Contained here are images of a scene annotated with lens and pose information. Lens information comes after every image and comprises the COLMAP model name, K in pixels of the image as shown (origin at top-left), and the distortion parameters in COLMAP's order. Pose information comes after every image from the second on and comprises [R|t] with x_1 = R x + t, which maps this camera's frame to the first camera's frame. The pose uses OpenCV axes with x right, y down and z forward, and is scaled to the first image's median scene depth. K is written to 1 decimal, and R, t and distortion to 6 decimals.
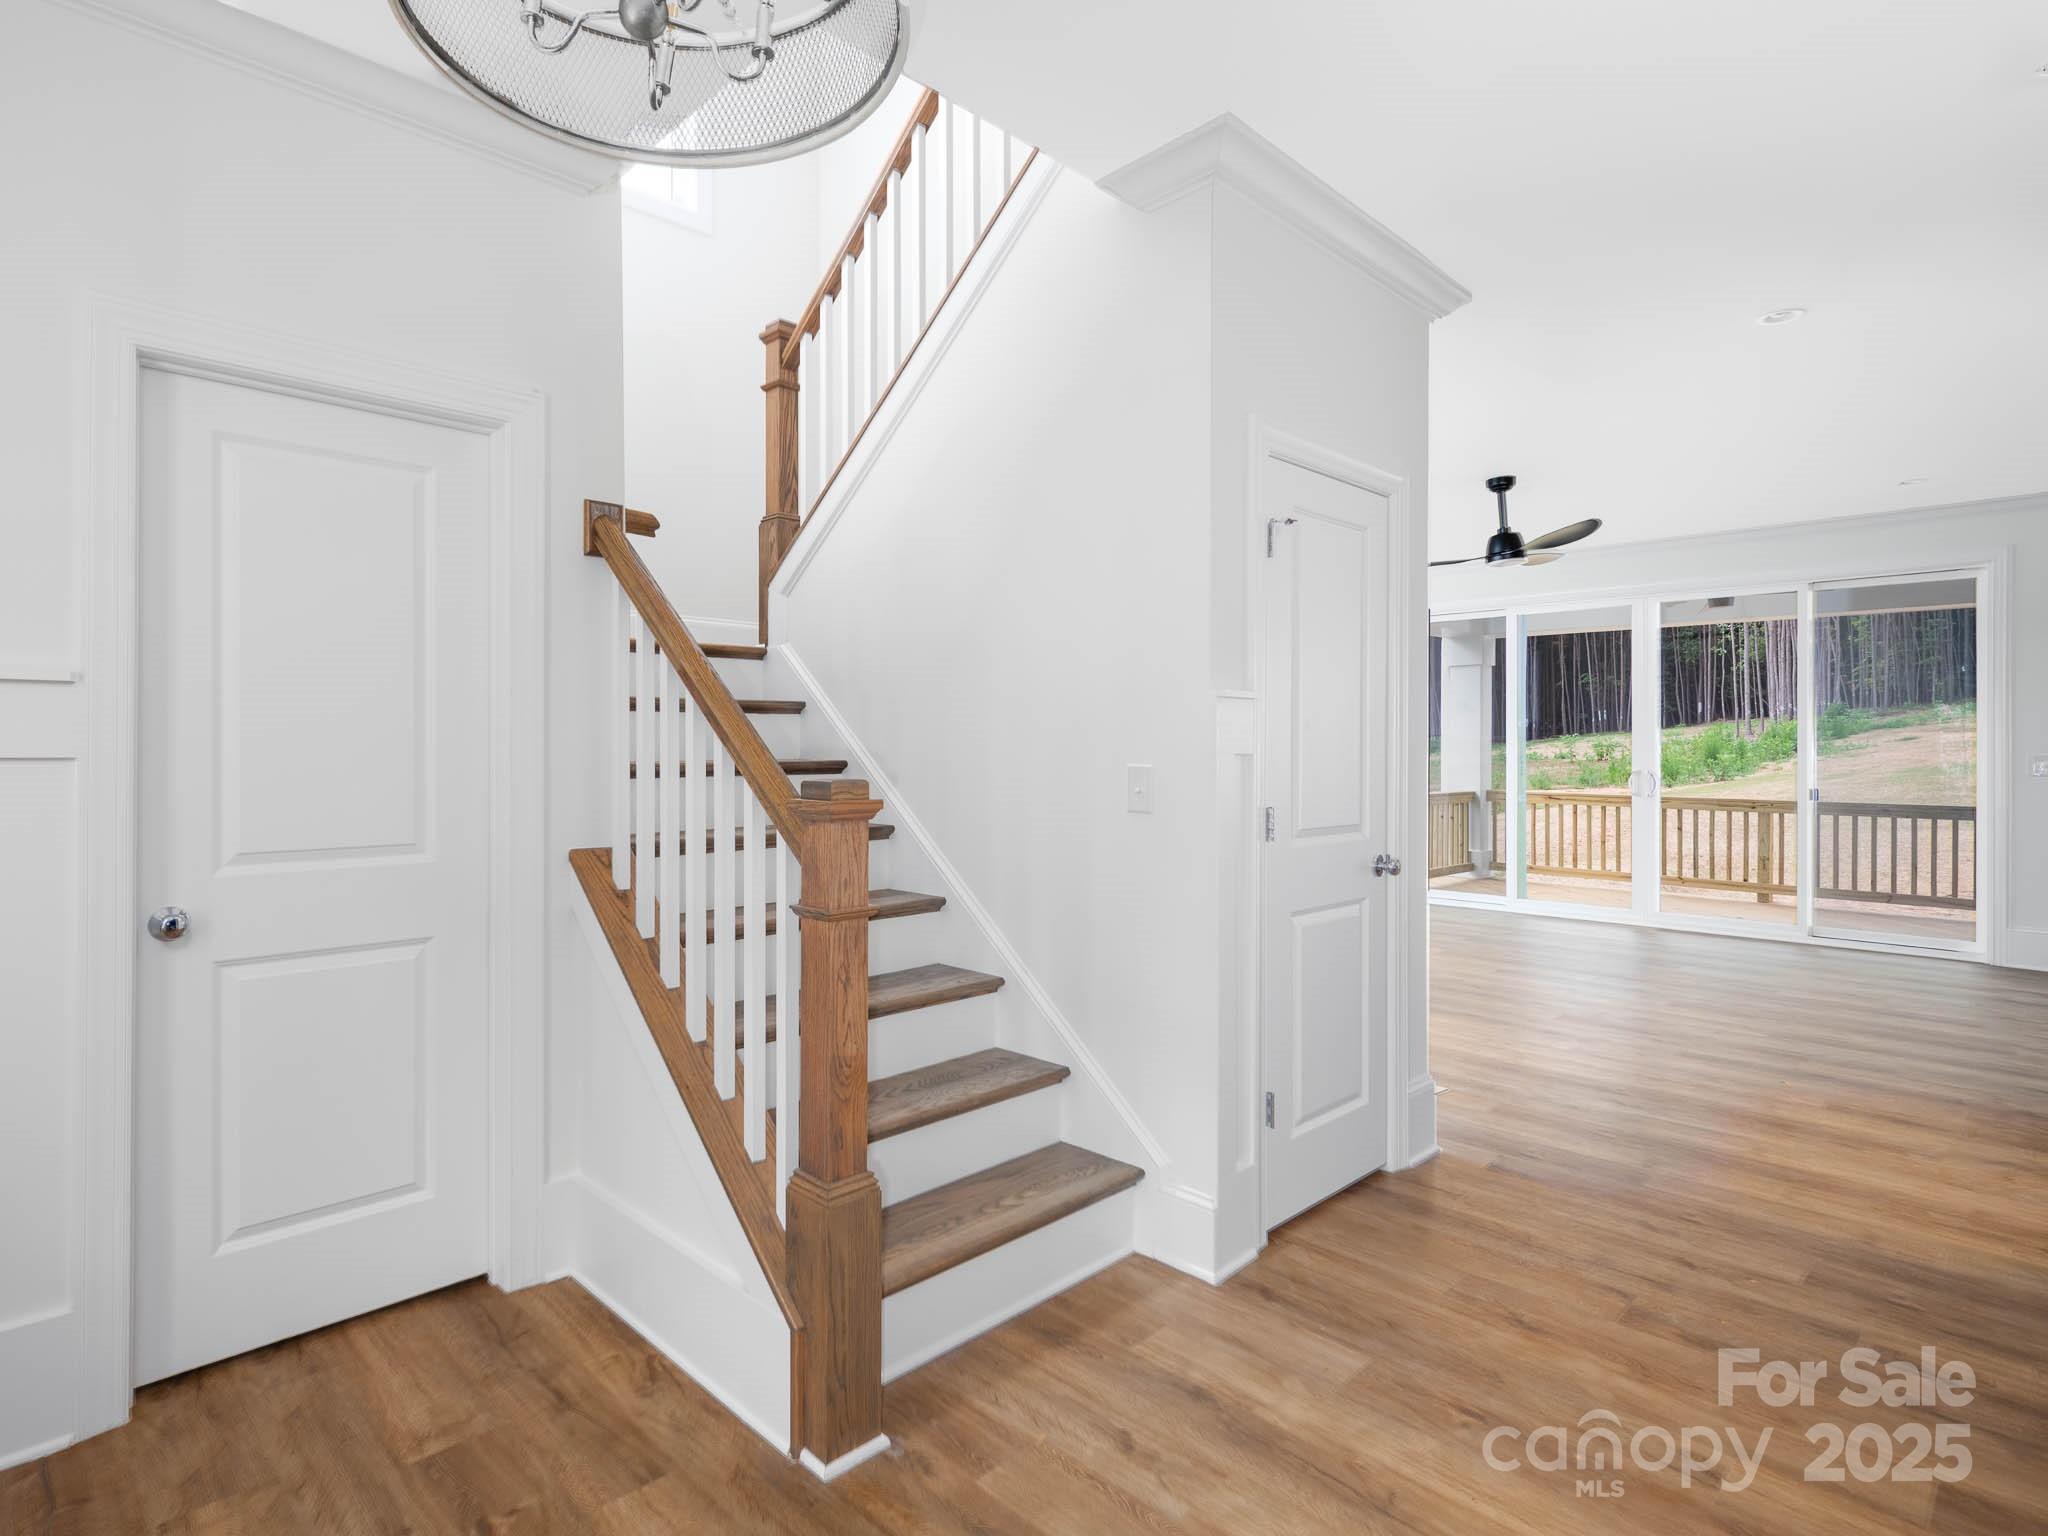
lens RADIAL K [[1061.6, 0, 900.0], [0, 1061.6, 742.6], [0, 0, 1]] dist [0.004992, -0.006184]
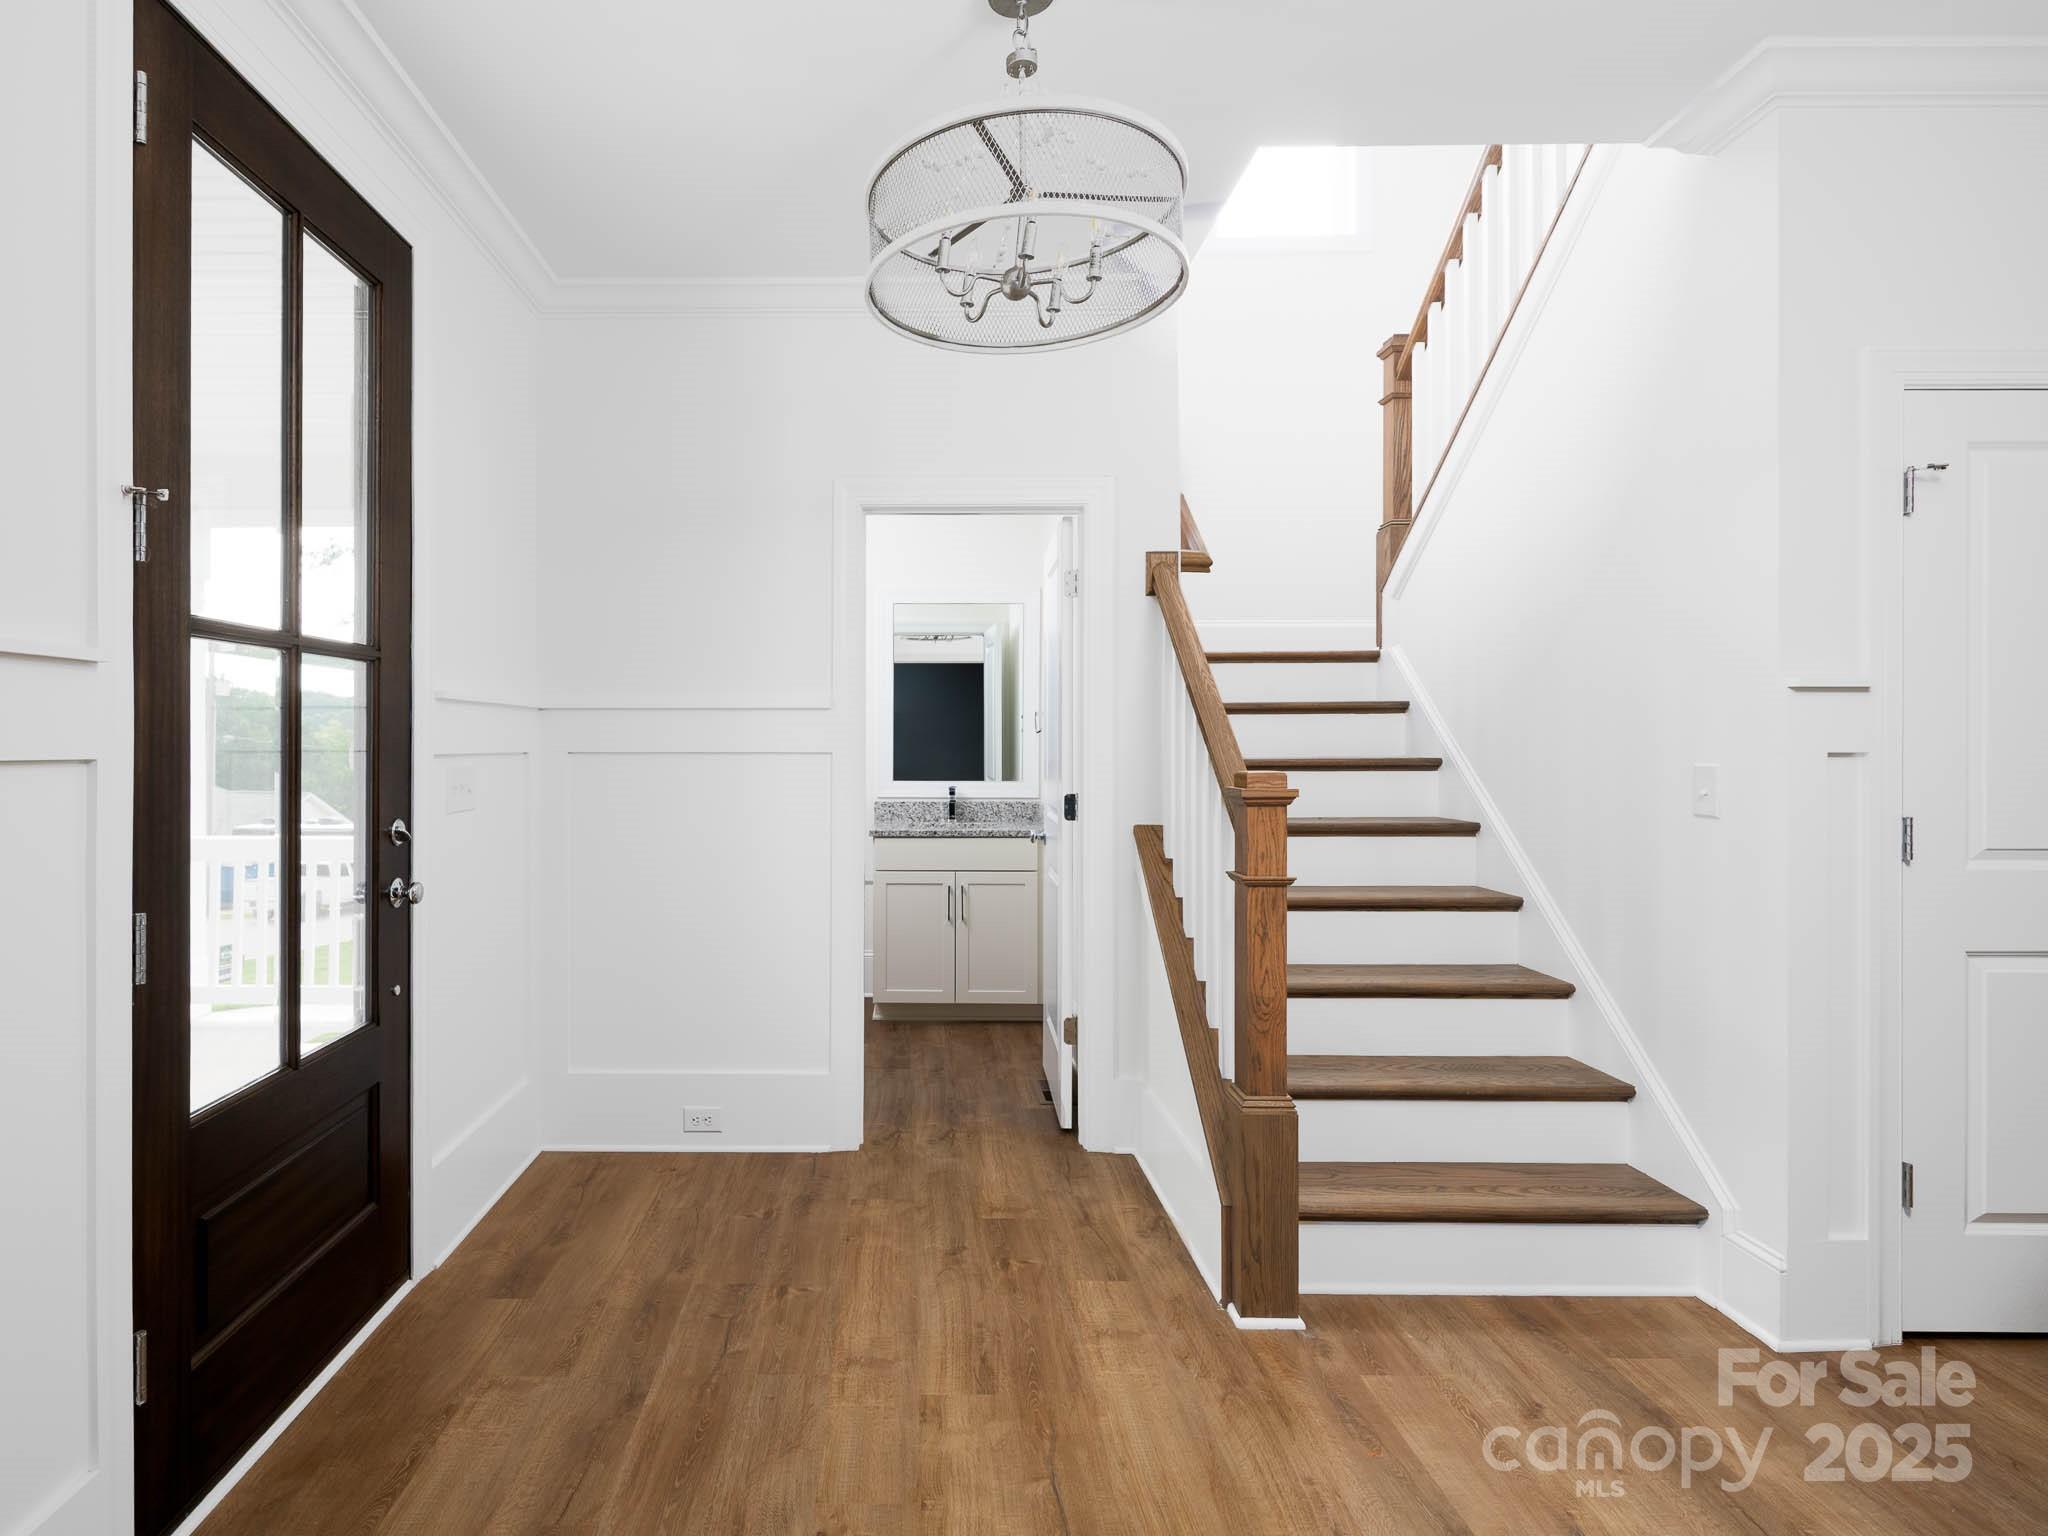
lens RADIAL K [[1061.6, 0, 900.0], [0, 1061.6, 742.6], [0, 0, 1]] dist [0.004992, -0.006184]
pose [[0.735664, -0.003027, -0.677340, 0.361718], [0.004325, 0.999991, 0.000229, -0.001034], [0.677333, -0.003098, 0.735670, -0.145026]]
